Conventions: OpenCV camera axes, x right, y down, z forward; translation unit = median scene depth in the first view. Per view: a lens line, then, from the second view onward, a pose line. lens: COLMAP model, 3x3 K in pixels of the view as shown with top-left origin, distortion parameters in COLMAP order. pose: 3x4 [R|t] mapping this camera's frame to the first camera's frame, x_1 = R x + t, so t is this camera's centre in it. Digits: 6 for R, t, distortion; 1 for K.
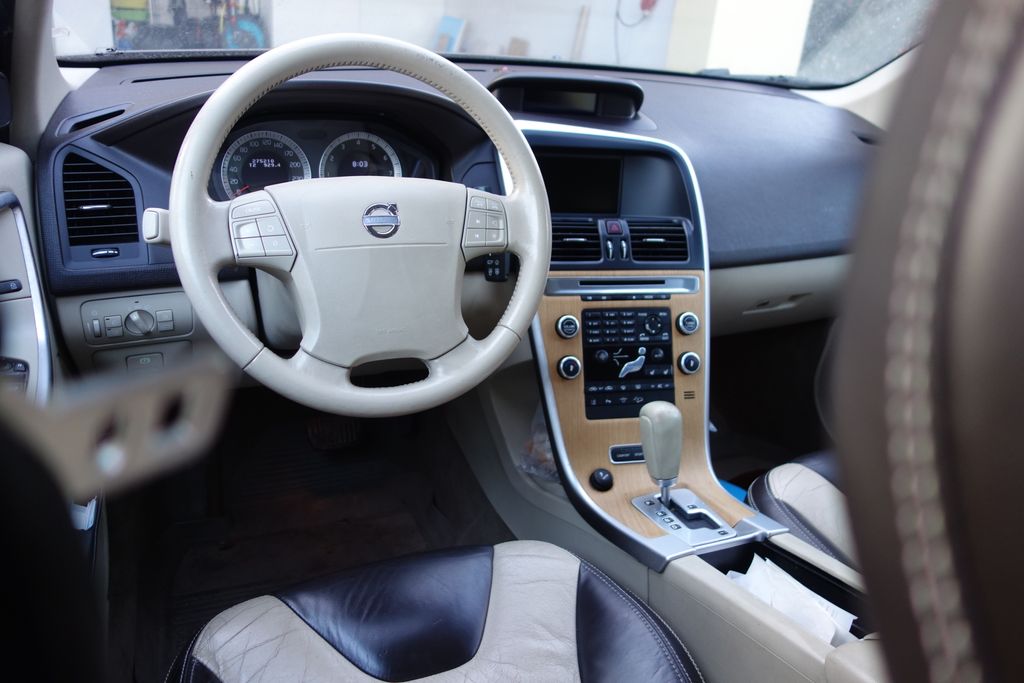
lens RADIAL K [[799.4, 0, 512.1], [0, 799.4, 340.4], [0, 0, 1]] dist [0.012942, -0.003642]
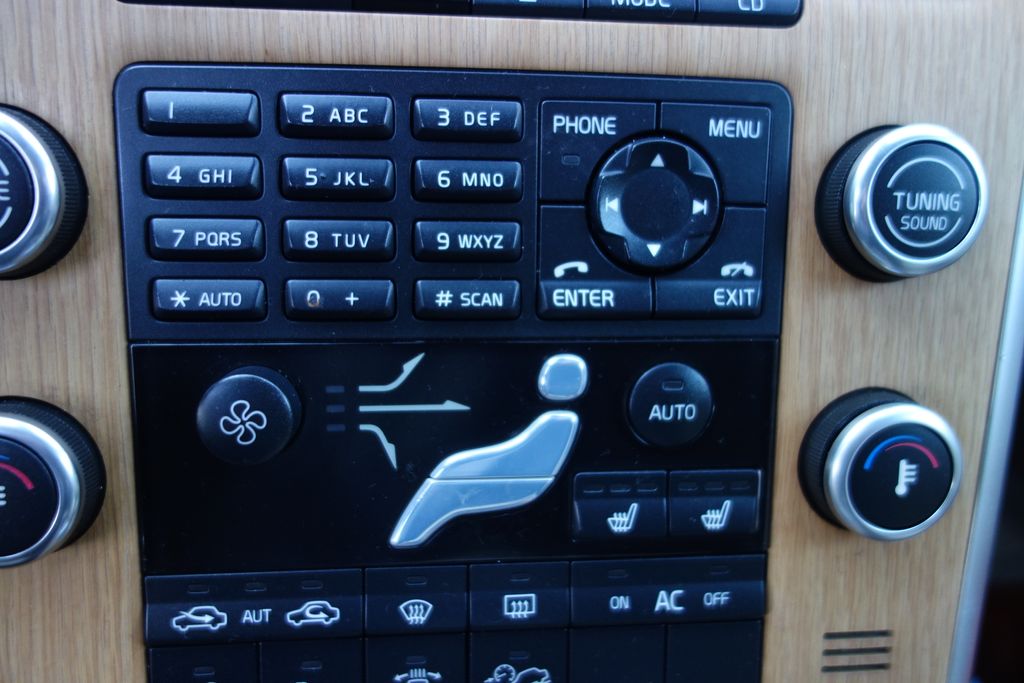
lens RADIAL K [[799.4, 0, 513.6], [0, 799.4, 342.8], [0, 0, 1]] dist [0.012942, -0.003642]
pose [[0.989350, 0.066174, -0.129643, 0.175179], [-0.042654, 0.983386, 0.176446, -0.019195], [0.139166, -0.169037, 0.975735, 0.869286]]
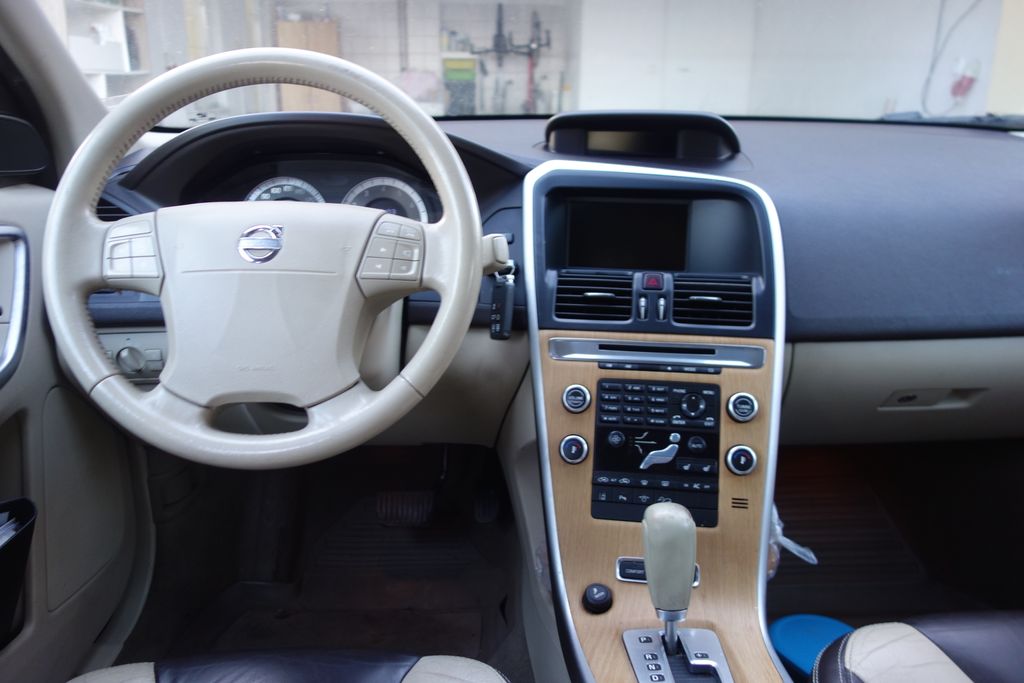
lens RADIAL K [[799.4, 0, 512.1], [0, 799.4, 340.9], [0, 0, 1]] dist [0.012942, -0.003642]
pose [[0.924479, 0.038251, -0.379308, 0.312249], [-0.088601, 0.989268, -0.116183, 0.024885], [0.370793, 0.141016, 0.917947, 0.220886]]
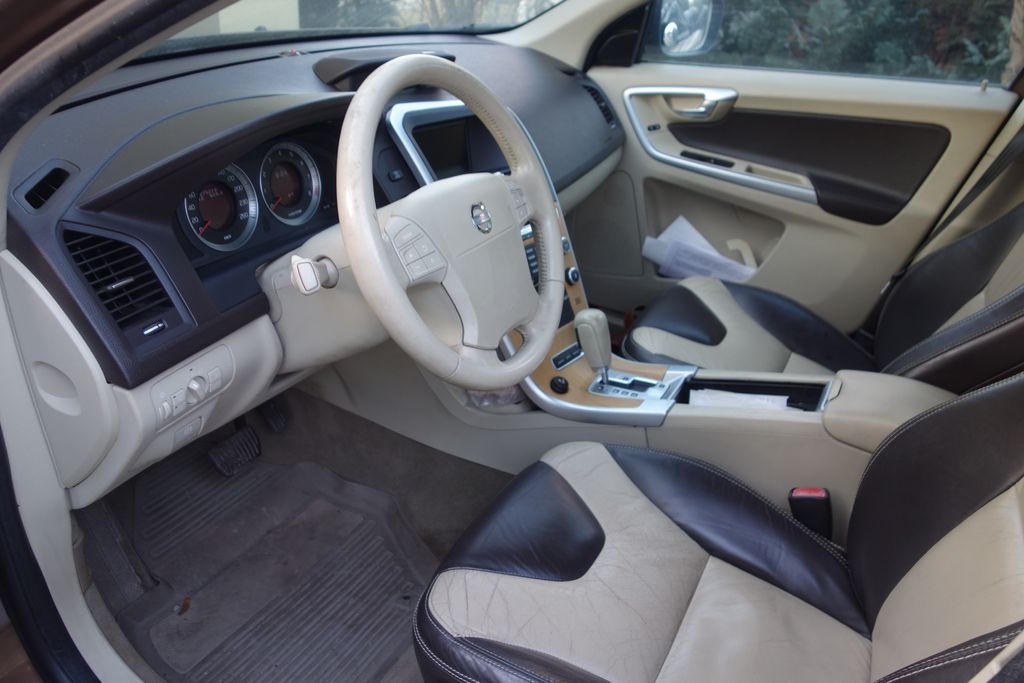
lens RADIAL K [[799.4, 0, 512.5], [0, 799.4, 344.1], [0, 0, 1]] dist [0.012942, -0.003642]
pose [[0.778184, -0.319185, 0.540879, -0.581900], [0.264375, 0.947685, 0.178883, -0.124507], [-0.569680, 0.003791, 0.821858, 0.022120]]
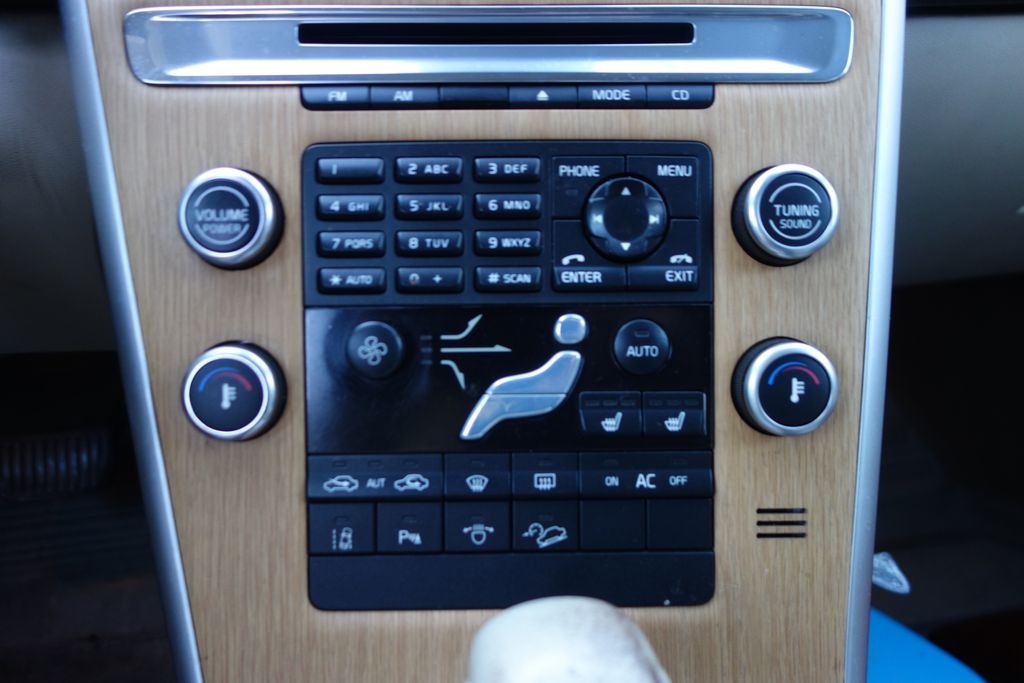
lens RADIAL K [[799.4, 0, 512.8], [0, 799.4, 338.7], [0, 0, 1]] dist [0.012942, -0.003642]
pose [[0.974939, 0.034289, -0.219813, 0.200874], [-0.021021, 0.997829, 0.062415, 0.001983], [0.221476, -0.056230, 0.973543, 0.782653]]
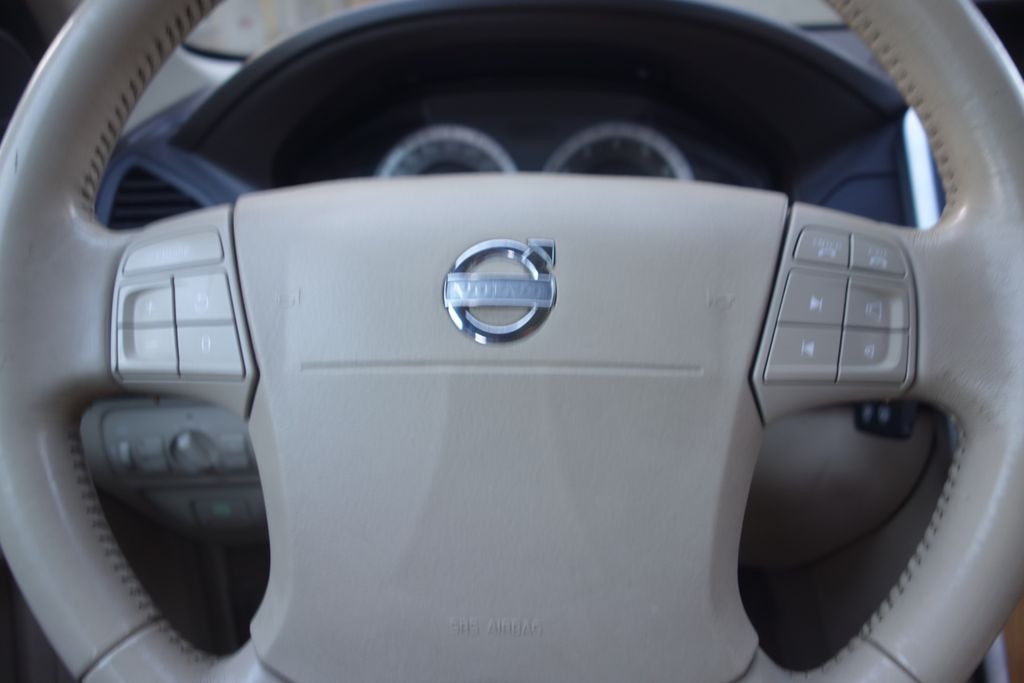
lens RADIAL K [[799.4, 0, 511.8], [0, 799.4, 343.4], [0, 0, 1]] dist [0.012942, -0.003642]
pose [[0.889664, 0.062707, -0.452289, -0.003886], [-0.097686, 0.993731, -0.054377, -0.079489], [0.446043, 0.092559, 0.890212, 0.508041]]
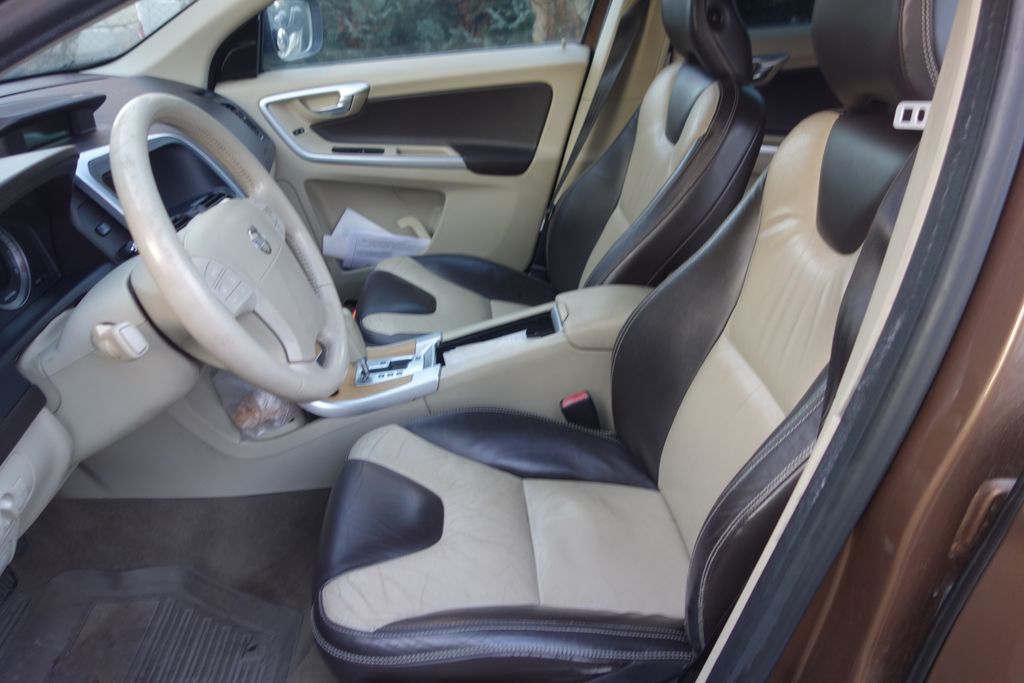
lens RADIAL K [[799.4, 0, 508.5], [0, 799.4, 342.9], [0, 0, 1]] dist [0.012942, -0.003642]
pose [[0.335123, -0.505119, 0.795328, -0.748333], [0.440485, 0.830204, 0.341664, -0.190145], [-0.832866, 0.235831, 0.500718, 0.105176]]
